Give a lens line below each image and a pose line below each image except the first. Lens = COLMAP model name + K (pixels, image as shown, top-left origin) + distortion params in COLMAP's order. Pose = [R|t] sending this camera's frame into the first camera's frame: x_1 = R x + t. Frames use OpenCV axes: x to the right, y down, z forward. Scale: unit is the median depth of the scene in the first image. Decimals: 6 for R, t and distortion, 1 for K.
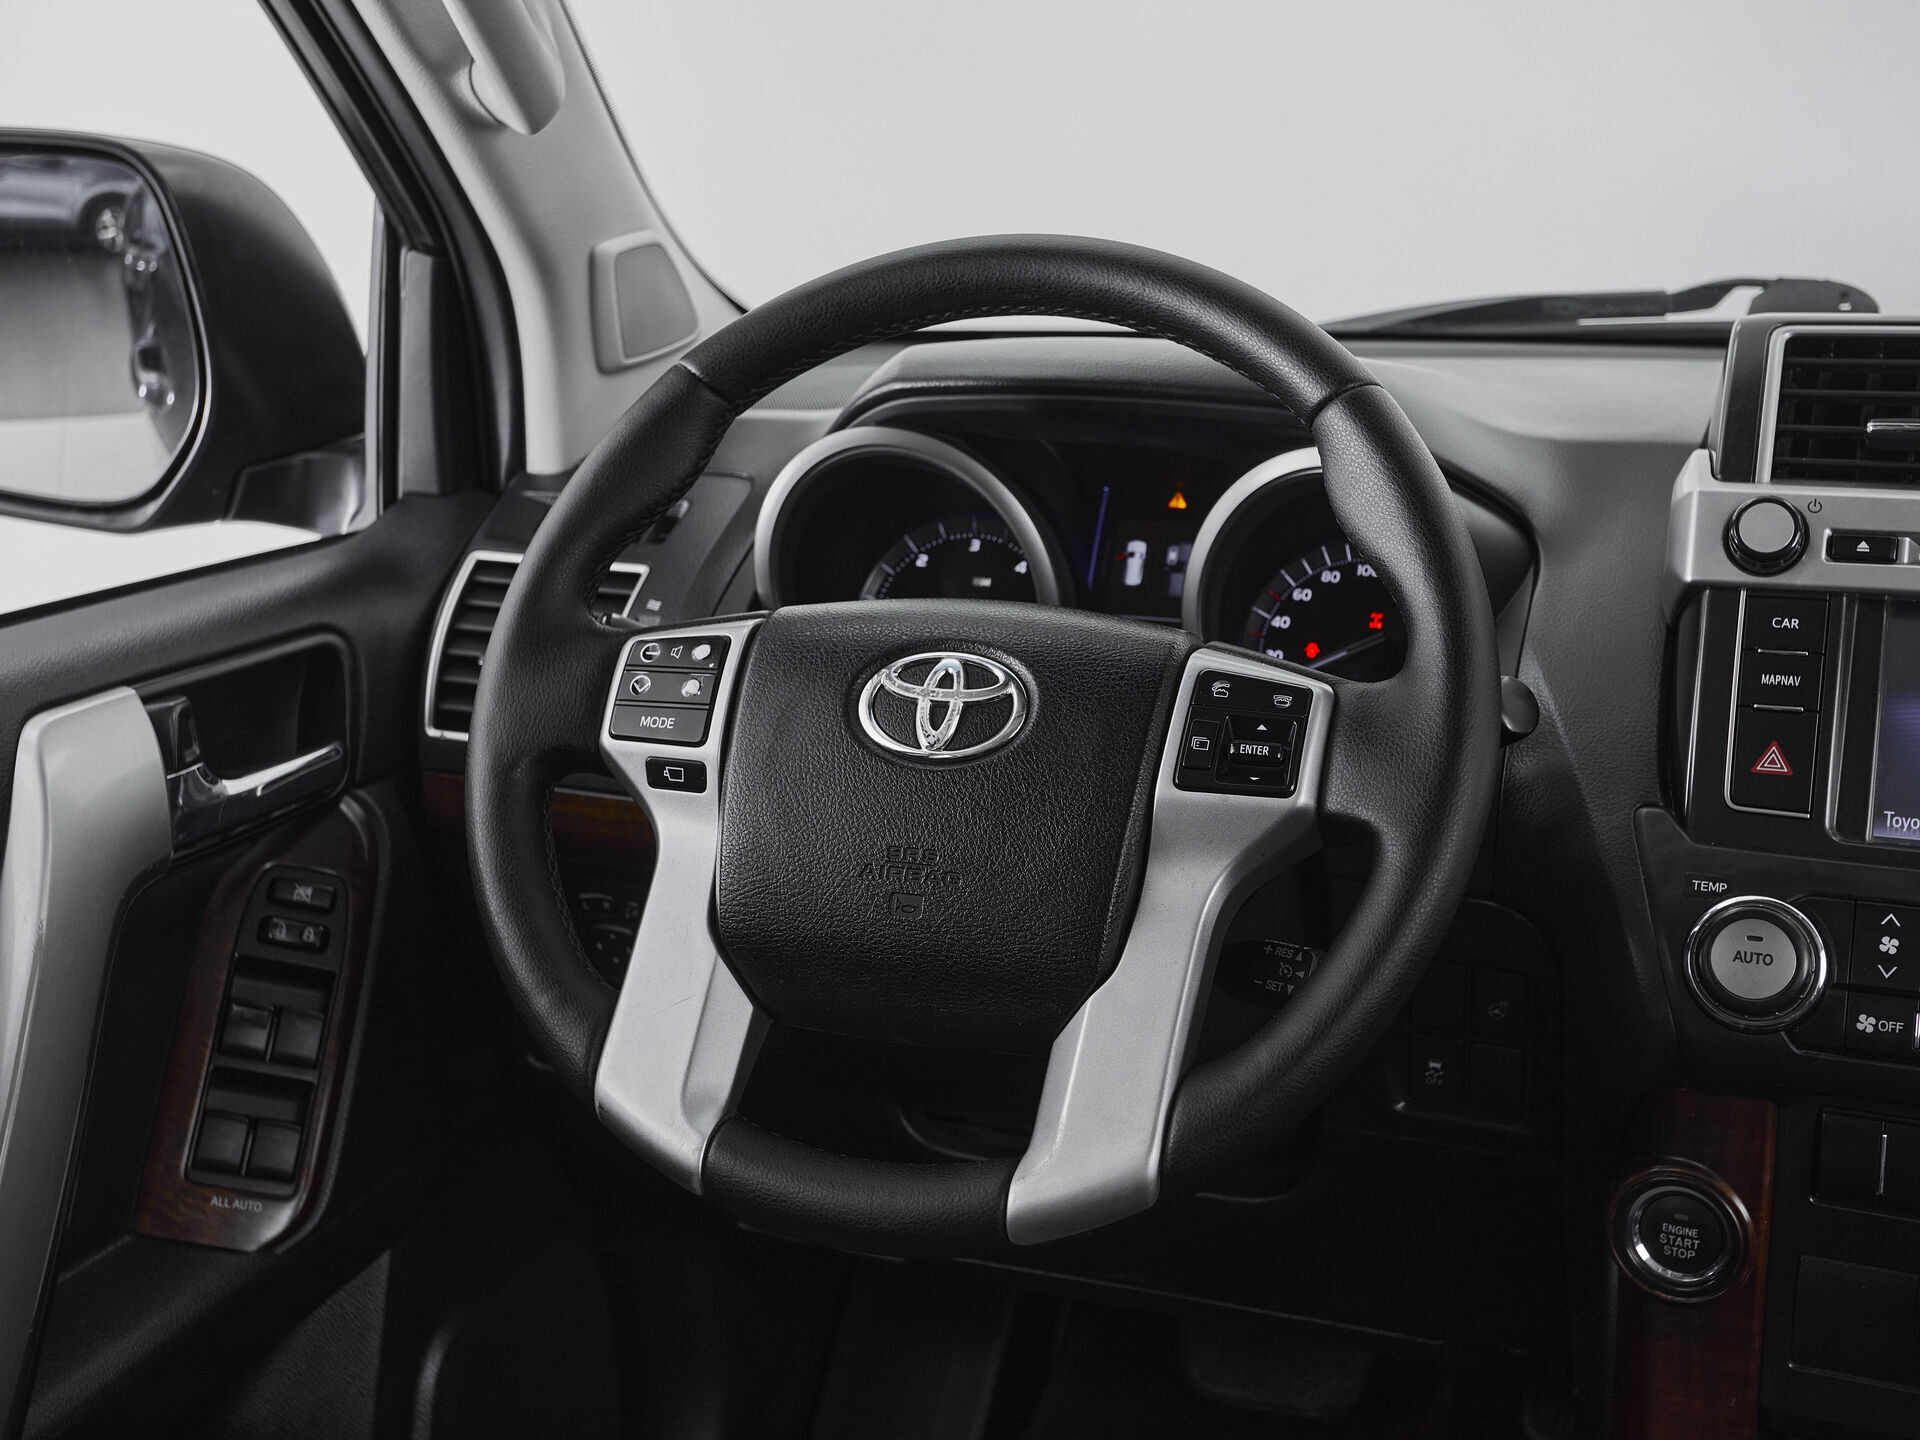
lens RADIAL K [[2418.3, 0, 947.9], [0, 2418.3, 683.0], [0, 0, 1]] dist [0.033095, 0.000000]
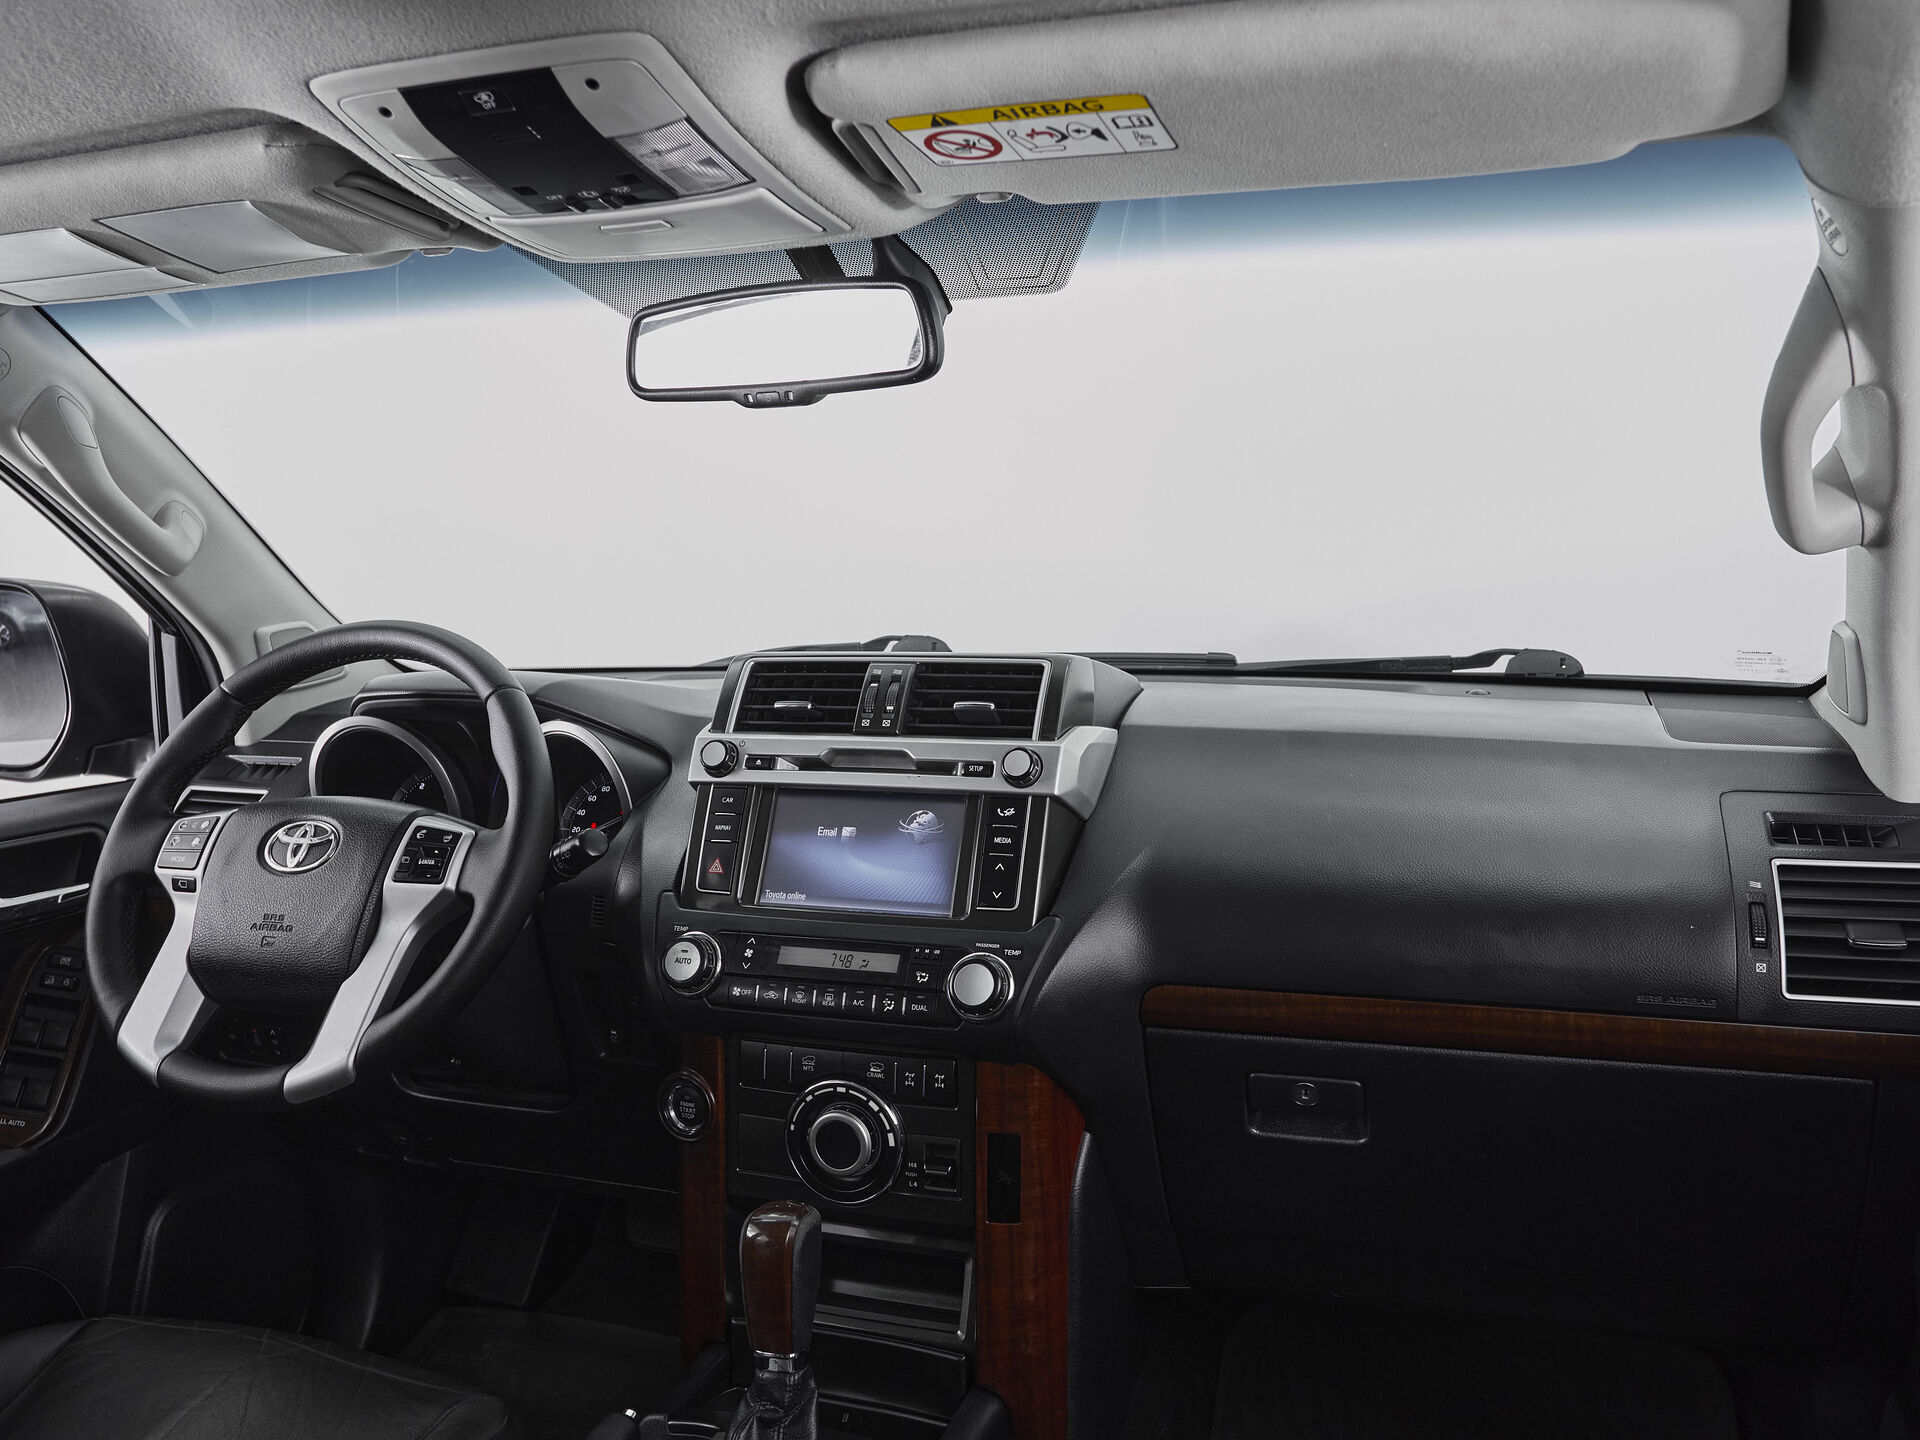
lens RADIAL K [[1539.8, 0, 960.6], [0, 1539.8, 704.4], [0, 0, 1]] dist [-0.045973, 0.048031]
pose [[0.999393, -0.017770, 0.029968, 0.495564], [0.021439, 0.991681, -0.126925, 0.063390], [-0.027464, 0.127490, 0.991460, -0.304674]]
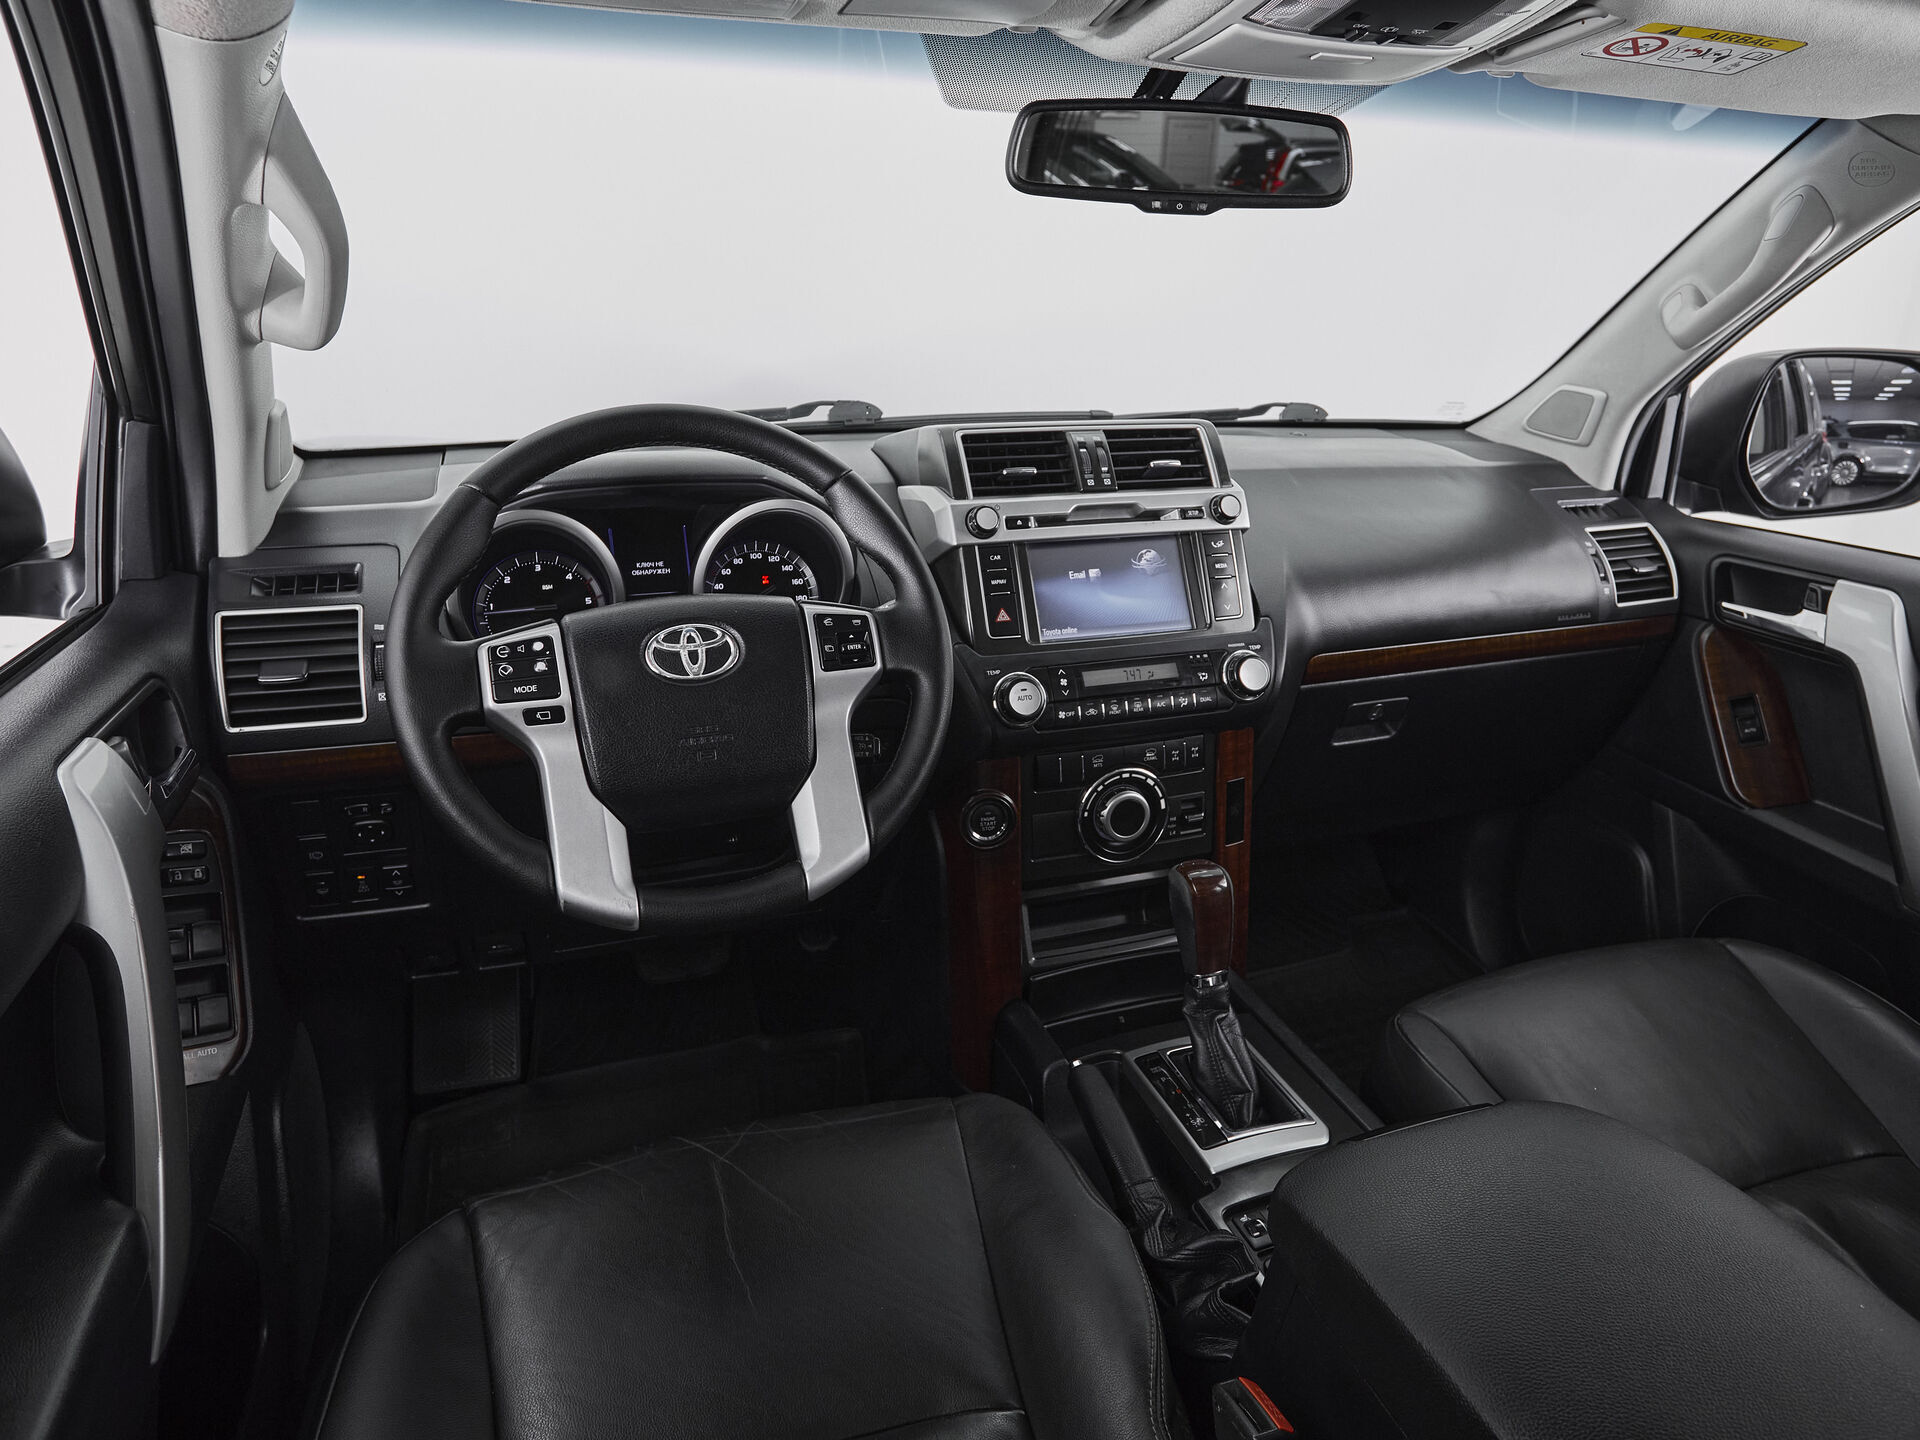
lens RADIAL K [[1238.2, 0, 1003.2], [0, 1238.2, 645.3], [0, 0, 1]] dist [0.021757, -0.004802]
pose [[0.747269, -0.166742, 0.643262, -0.433366], [0.132843, 0.985952, 0.101250, -0.060620], [-0.651108, 0.009791, 0.758922, 0.076360]]
